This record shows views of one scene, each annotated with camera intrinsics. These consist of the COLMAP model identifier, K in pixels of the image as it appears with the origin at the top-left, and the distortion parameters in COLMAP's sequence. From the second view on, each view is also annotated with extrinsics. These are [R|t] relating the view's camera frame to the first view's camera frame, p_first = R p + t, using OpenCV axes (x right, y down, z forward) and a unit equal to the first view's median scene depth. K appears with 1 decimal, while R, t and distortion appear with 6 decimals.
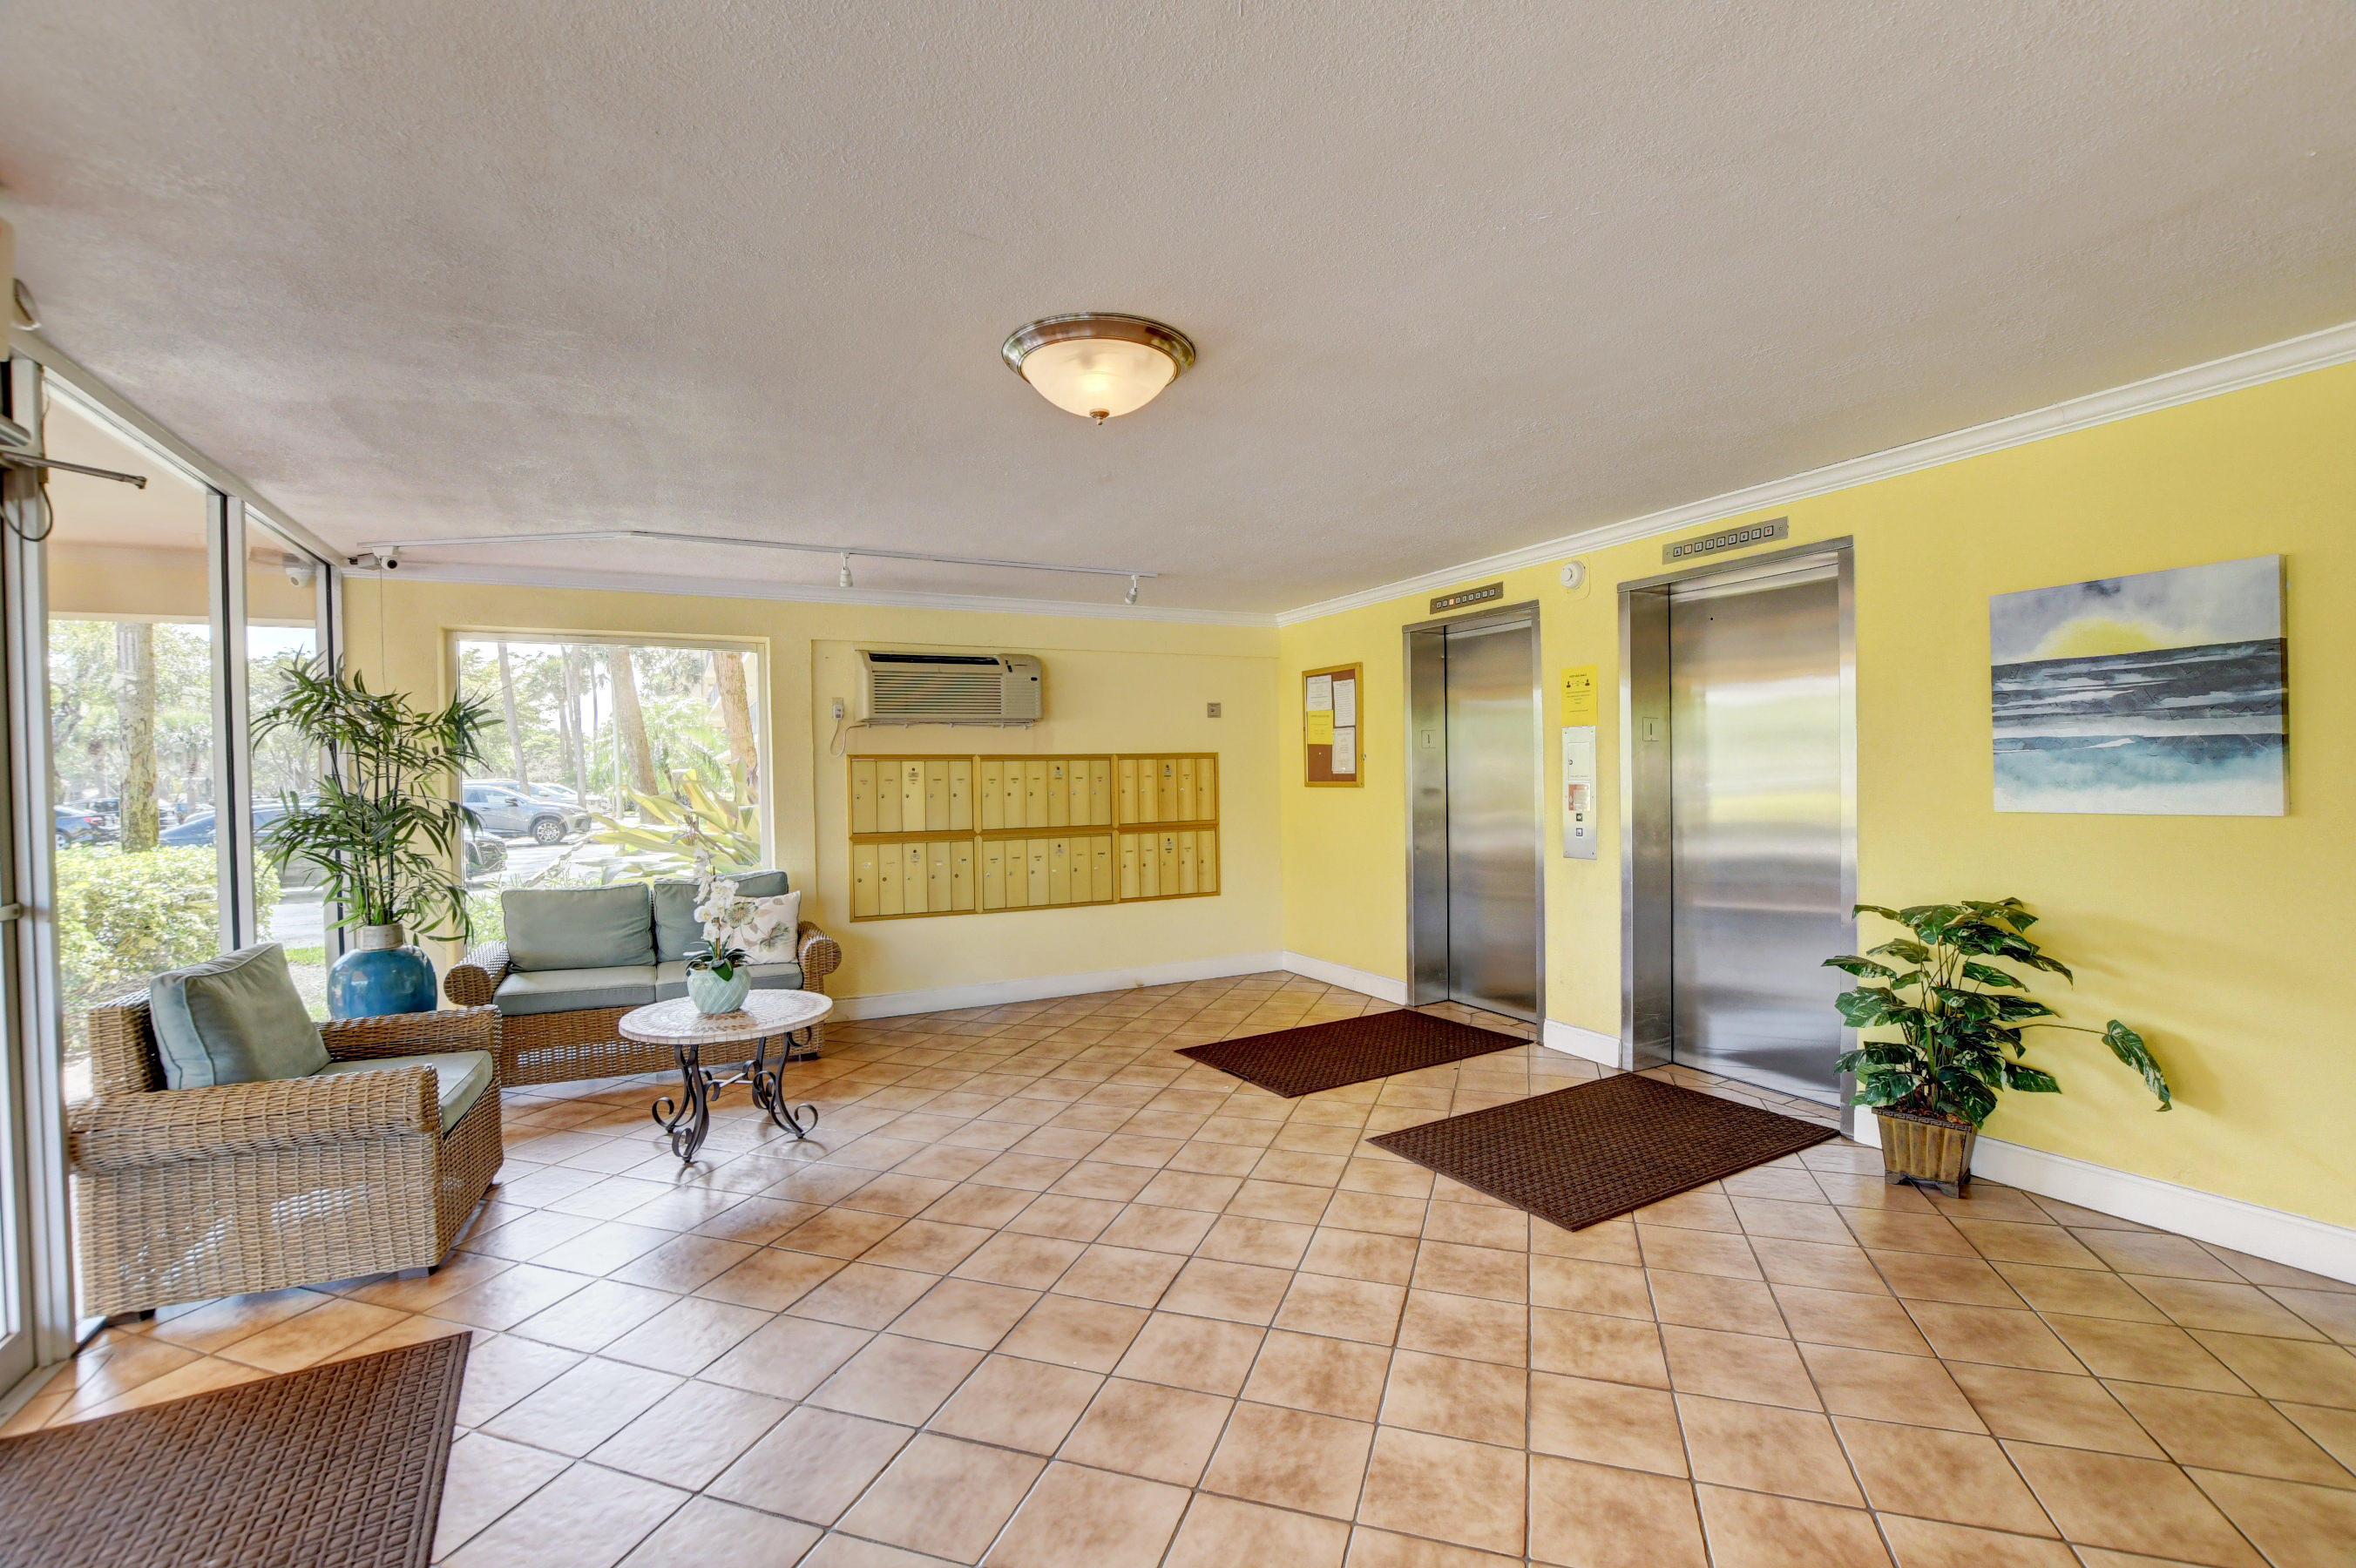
lens RADIAL K [[1038.0, 0, 1182.8], [0, 1038.0, 793.0], [0, 0, 1]] dist [-0.023616, 0.000056]
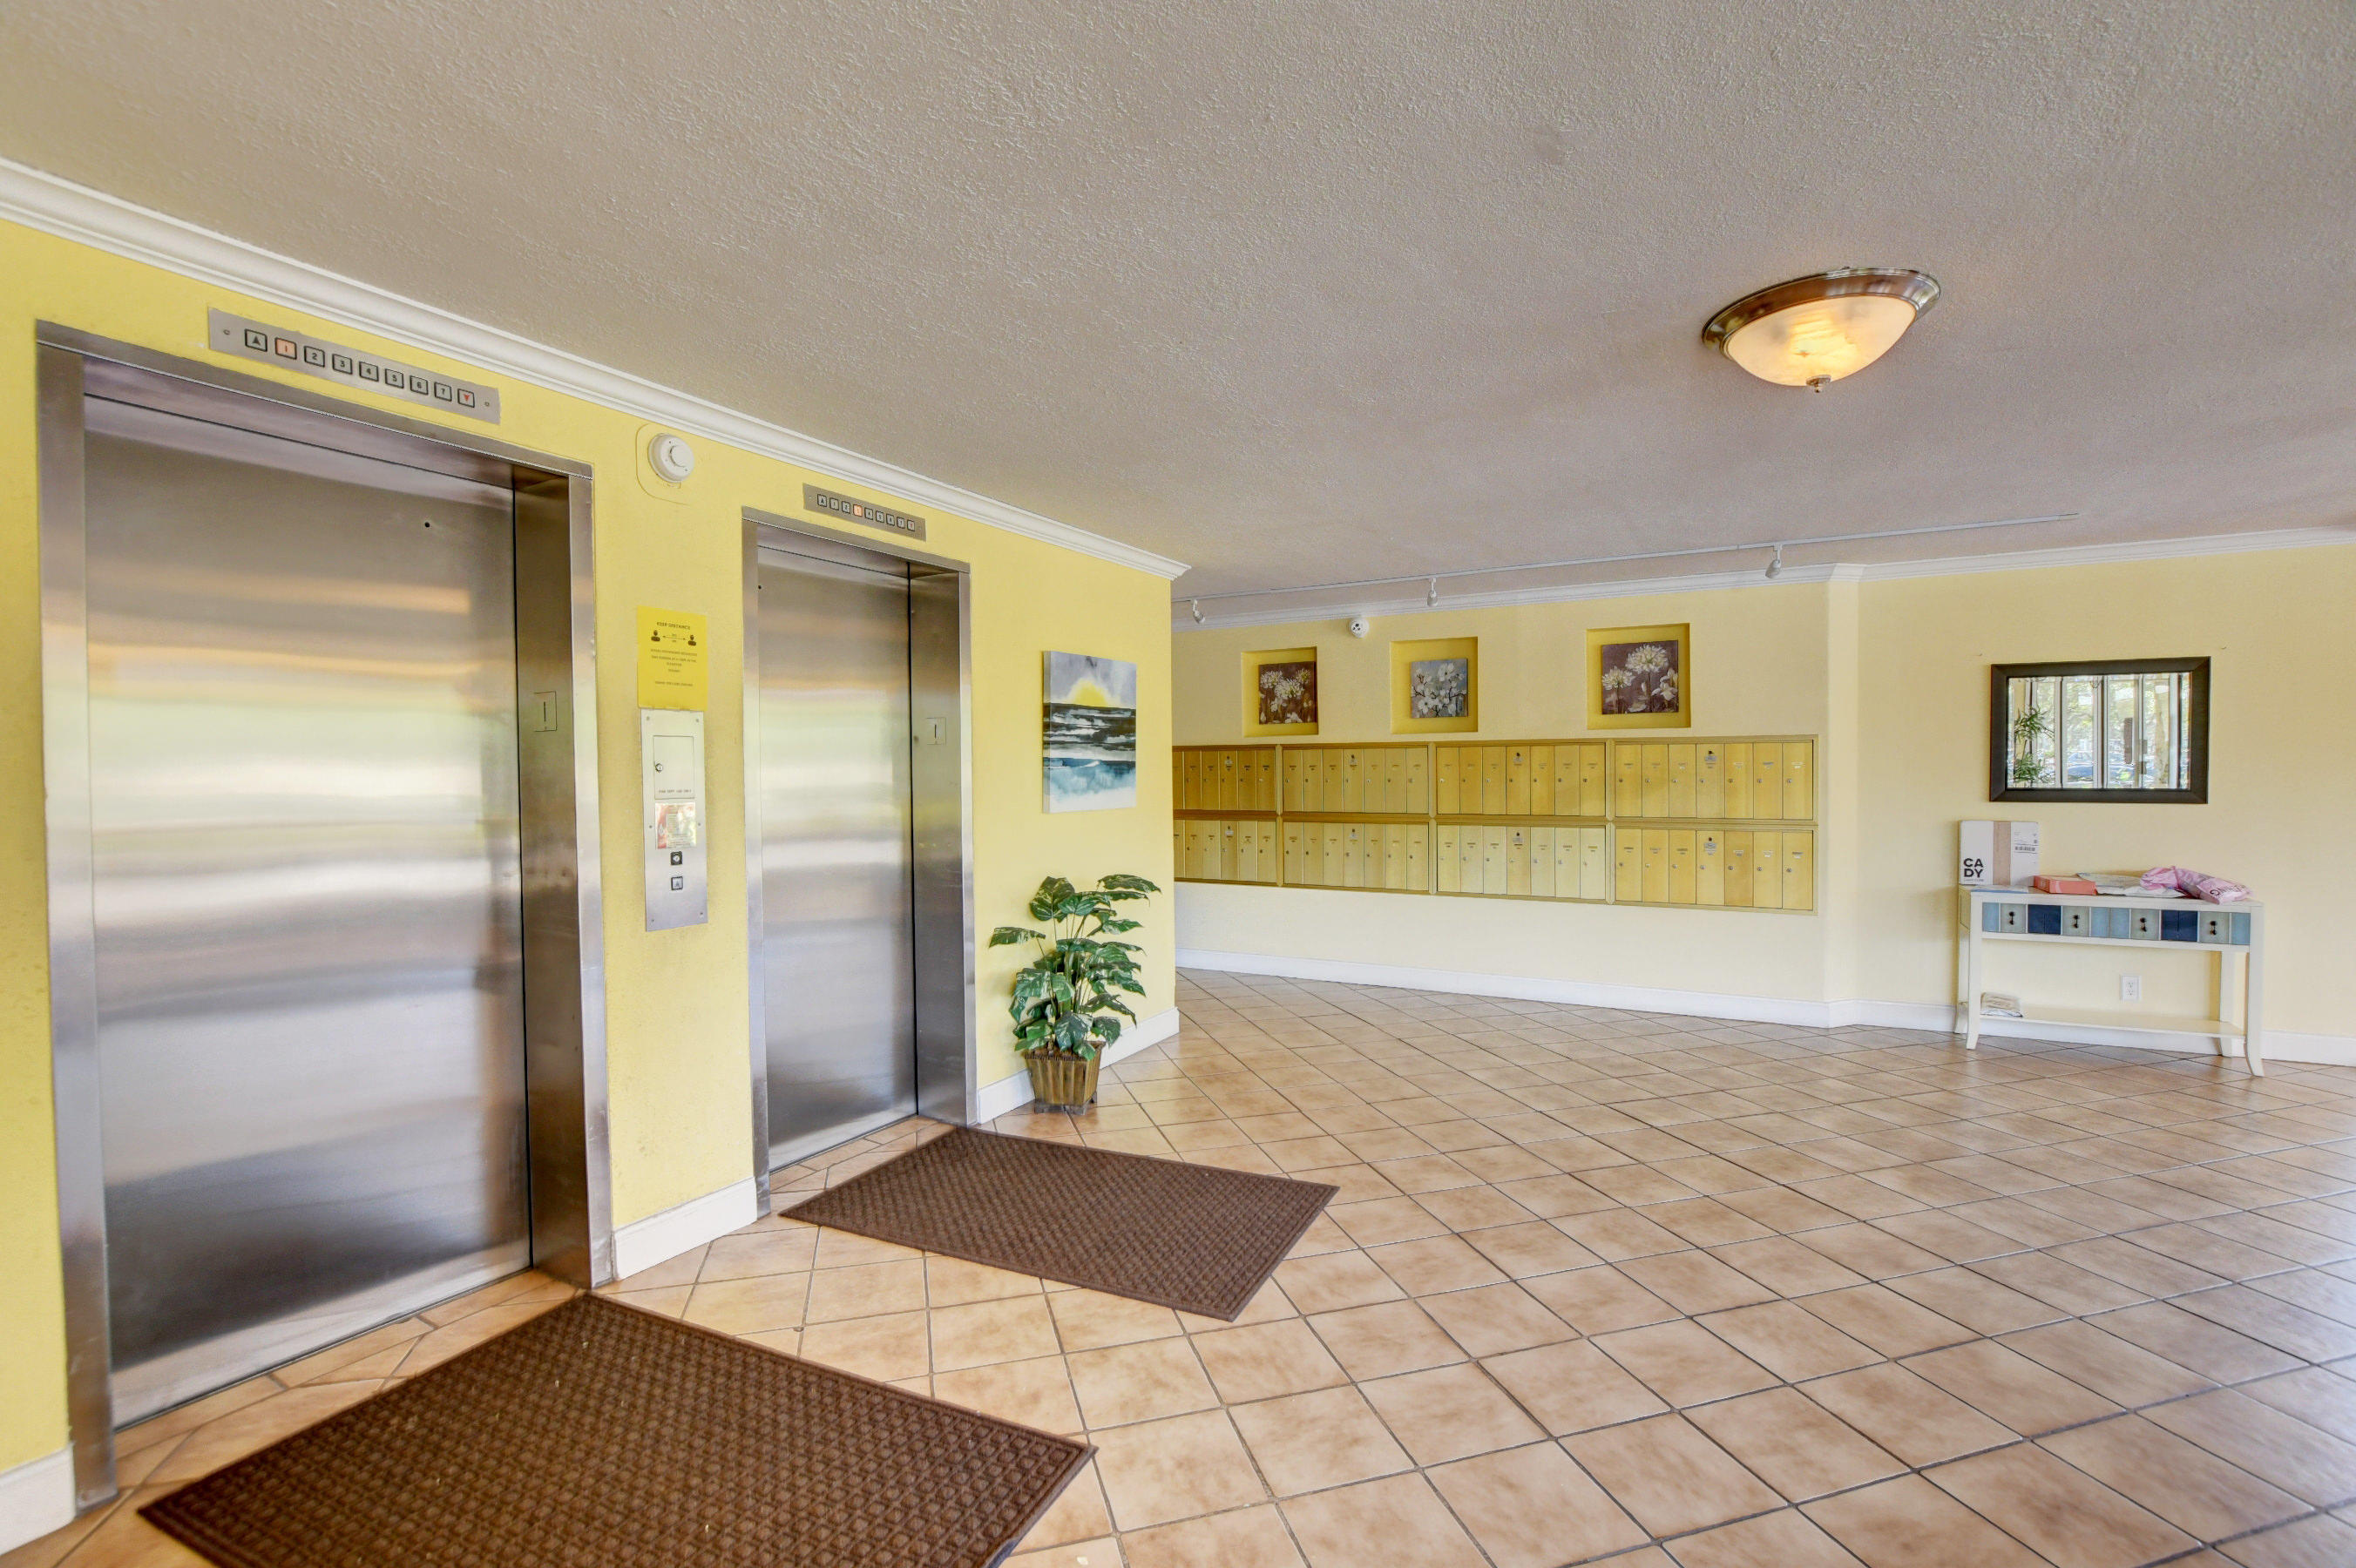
lens RADIAL K [[1038.0, 0, 1182.8], [0, 1038.0, 793.0], [0, 0, 1]] dist [-0.023616, 0.000056]
pose [[-0.557913, 0.004155, 0.829889, -0.441435], [0.029544, 0.999453, 0.014858, -0.022882], [-0.829373, 0.032808, -0.557731, 1.685771]]
